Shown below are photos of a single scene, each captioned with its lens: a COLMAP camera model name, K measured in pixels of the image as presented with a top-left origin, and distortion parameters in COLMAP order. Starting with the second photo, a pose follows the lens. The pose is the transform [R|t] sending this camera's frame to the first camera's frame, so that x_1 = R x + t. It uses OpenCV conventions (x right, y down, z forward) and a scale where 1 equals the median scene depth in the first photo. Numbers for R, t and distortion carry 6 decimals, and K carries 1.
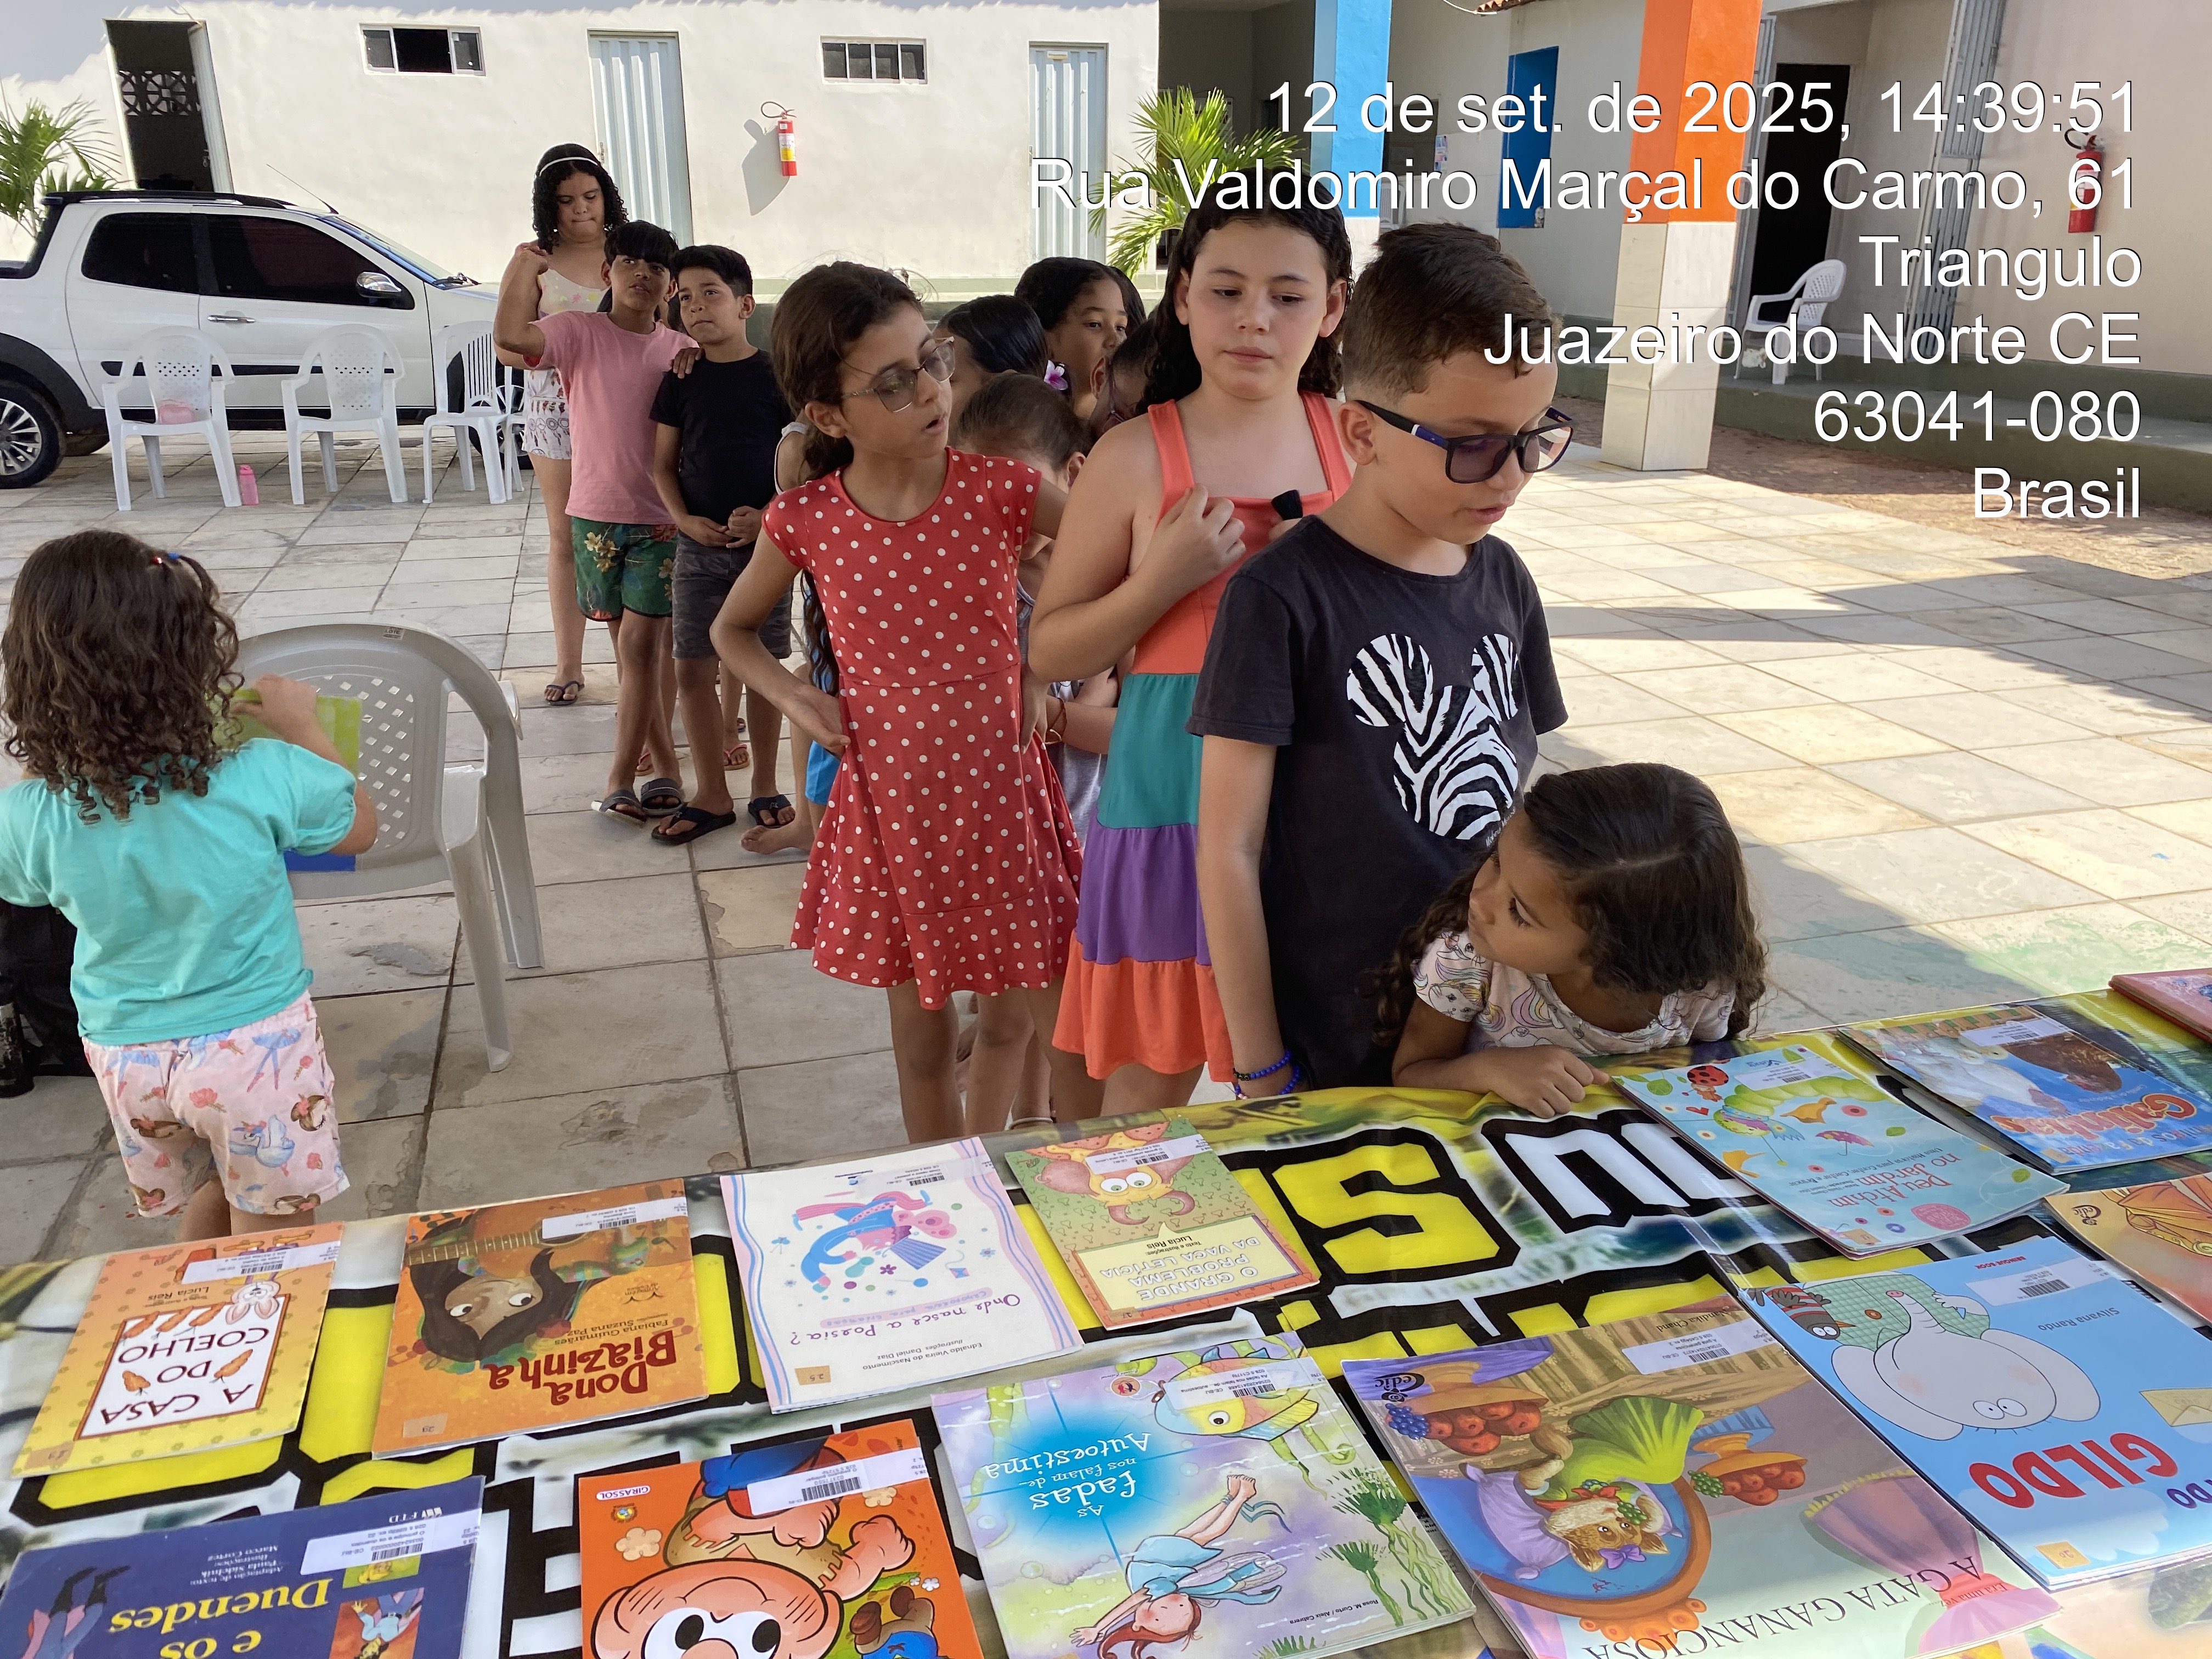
lens RADIAL K [[1683.1, 0, 1106.0], [0, 1683.1, 829.5], [0, 0, 1]] dist [0.008148, 0.042973]
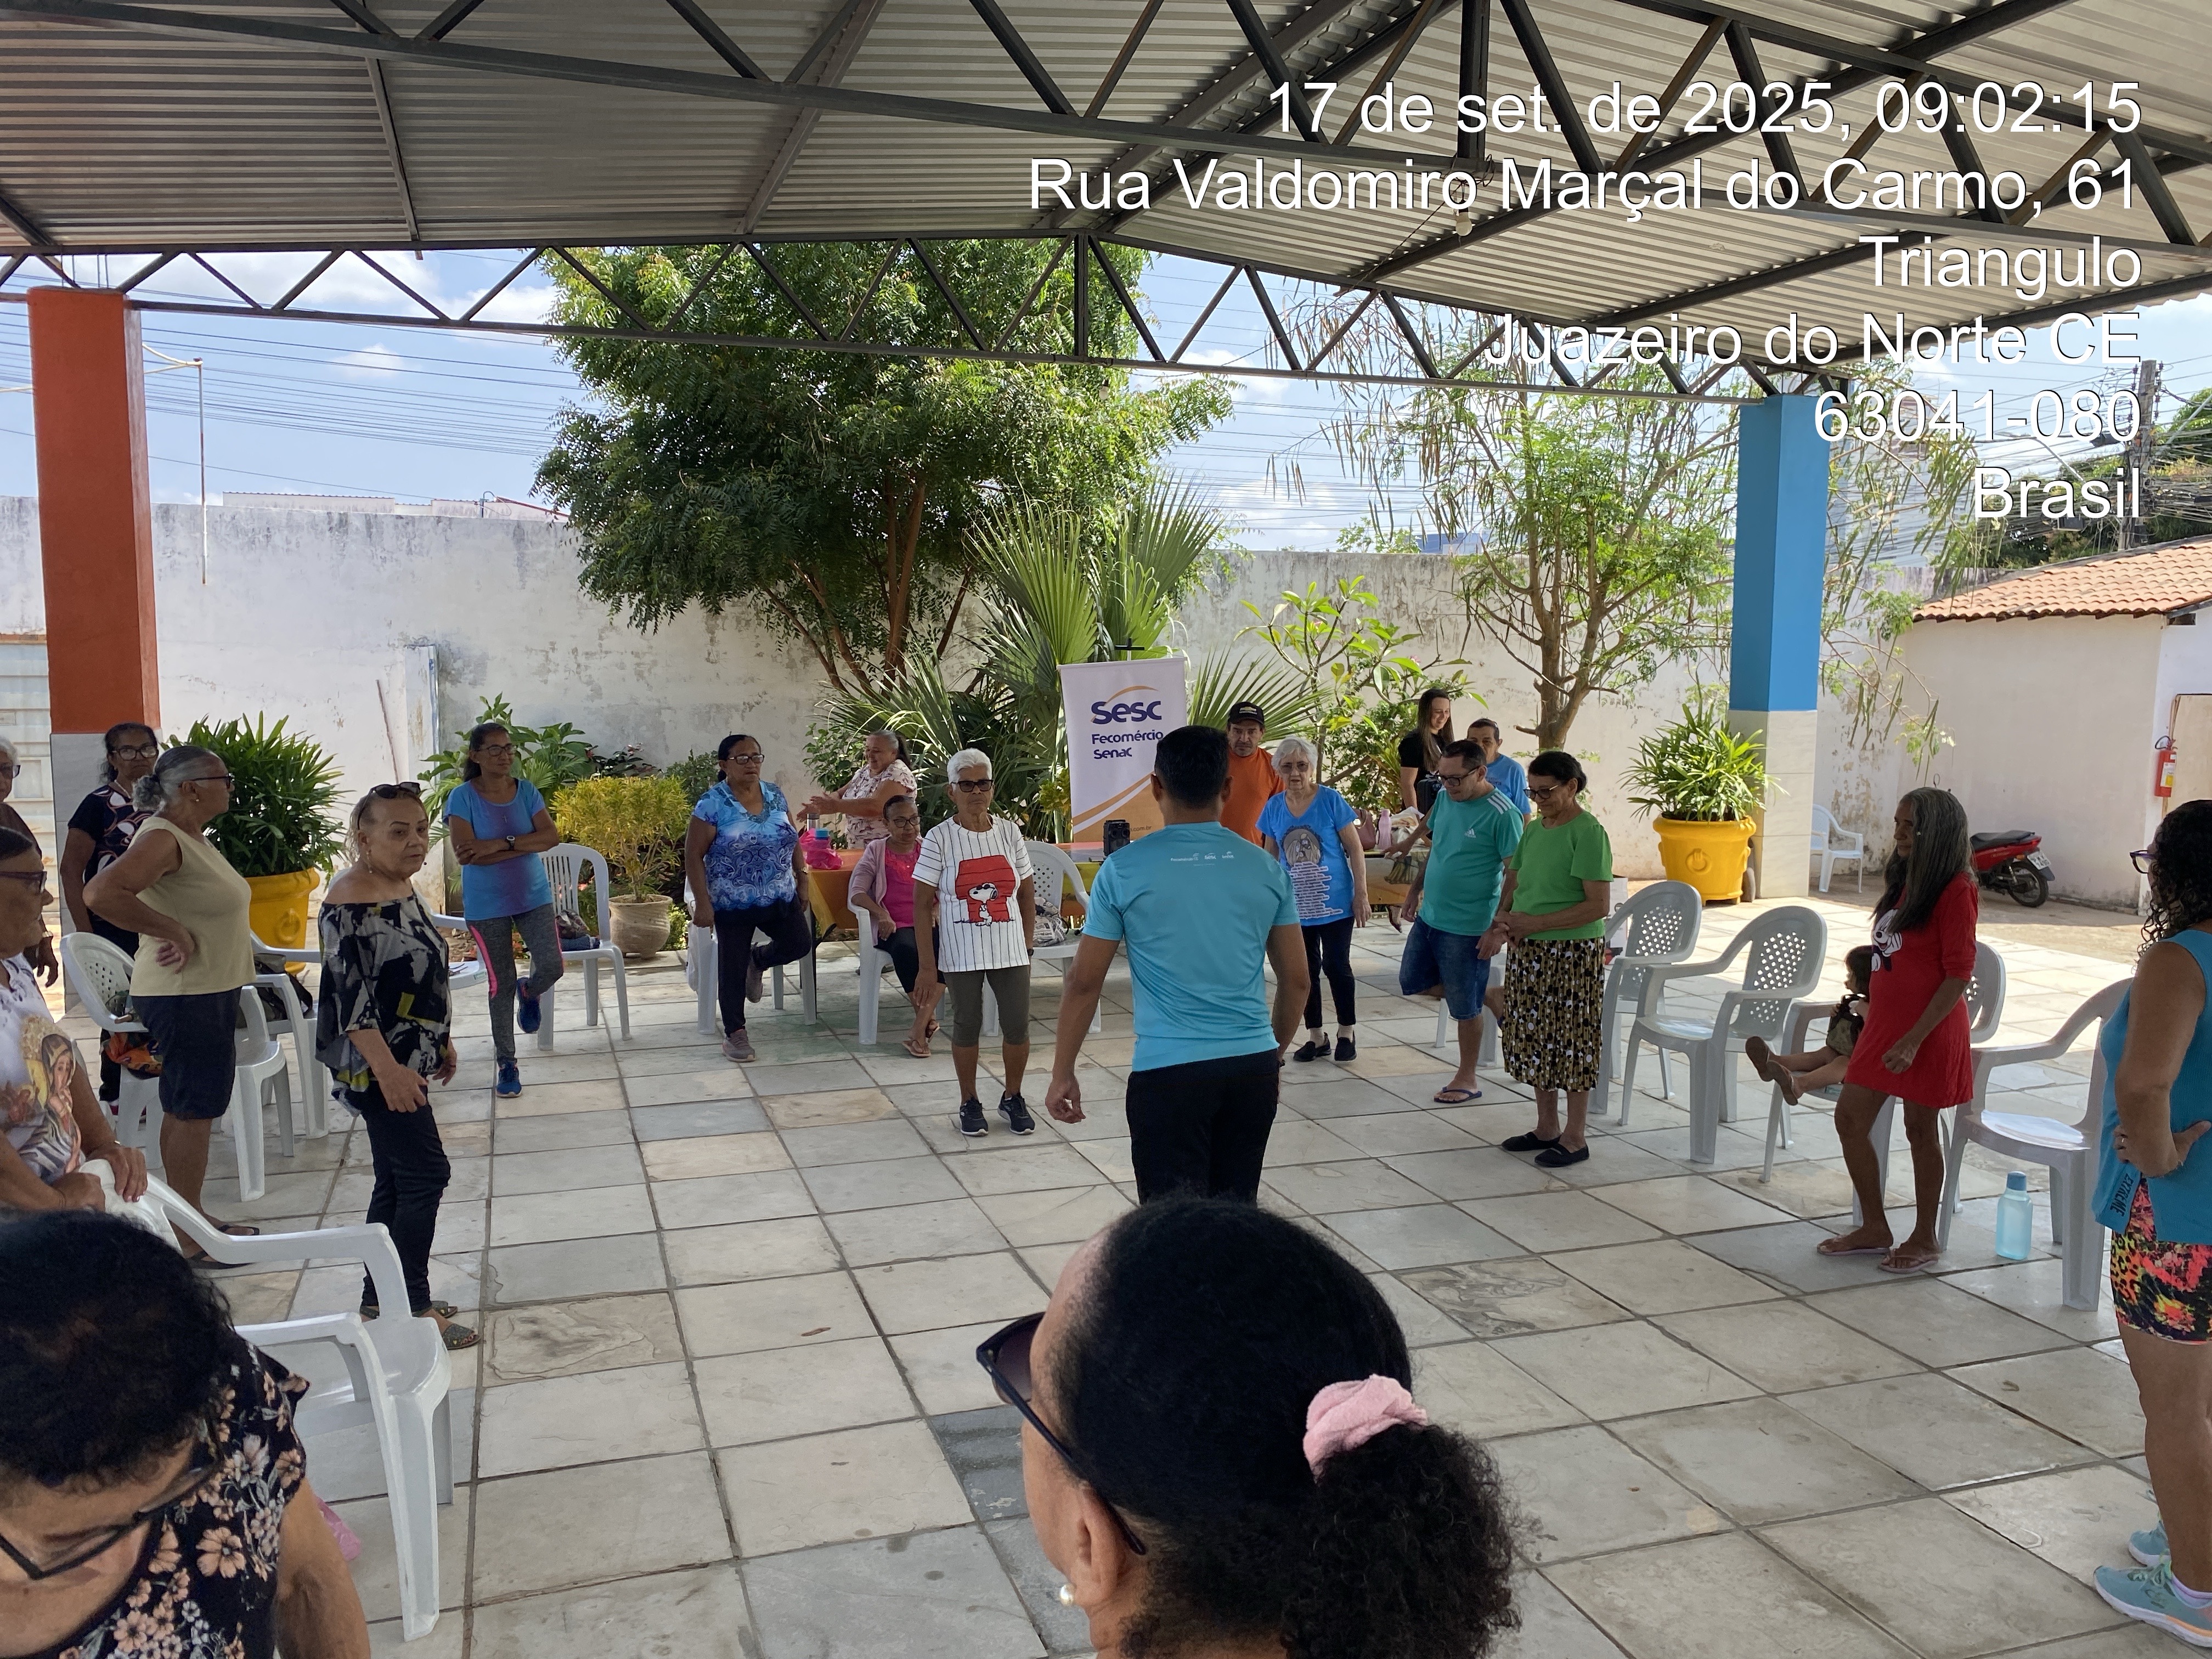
lens RADIAL K [[1683.1, 0, 1106.0], [0, 1683.1, 829.5], [0, 0, 1]] dist [0.008148, 0.042973]
pose [[-0.998646, -0.004503, -0.051828, 0.204639], [-0.027047, 0.895960, 0.443311, -0.801447], [0.044440, 0.444113, -0.894868, 1.962144]]
